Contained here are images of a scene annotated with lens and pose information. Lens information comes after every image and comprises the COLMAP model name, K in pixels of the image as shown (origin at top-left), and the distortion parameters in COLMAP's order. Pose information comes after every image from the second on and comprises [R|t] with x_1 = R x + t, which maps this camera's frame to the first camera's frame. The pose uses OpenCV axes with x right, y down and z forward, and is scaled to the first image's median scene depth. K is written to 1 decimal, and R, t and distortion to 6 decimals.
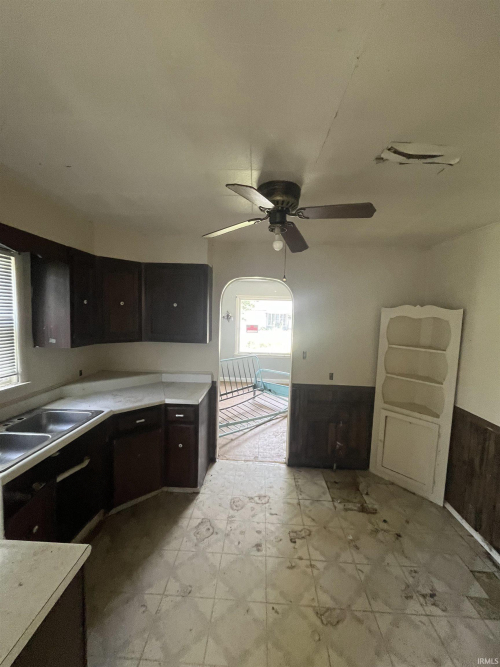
lens RADIAL K [[269.6, 0, 251.1], [0, 269.6, 335.2], [0, 0, 1]] dist [-0.000926, -0.000167]
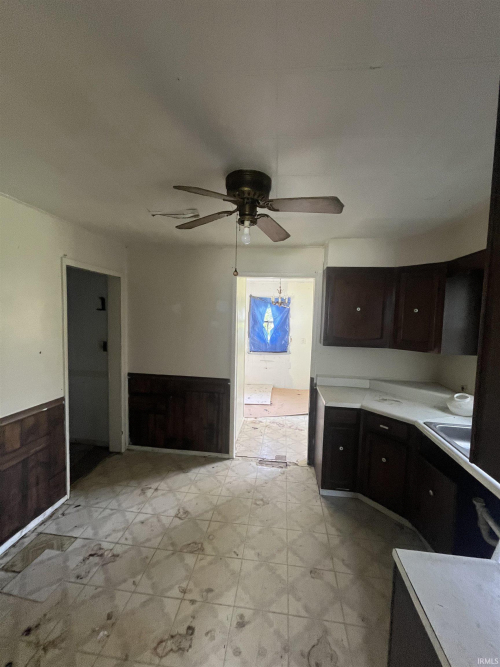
lens RADIAL K [[269.6, 0, 250.7], [0, 269.6, 333.3], [0, 0, 1]] dist [-0.000926, -0.000167]
pose [[-0.994758, -0.061815, 0.081462, -0.011809], [-0.048540, 0.986578, 0.155906, -0.139648], [-0.090006, 0.151135, -0.984407, 1.798368]]
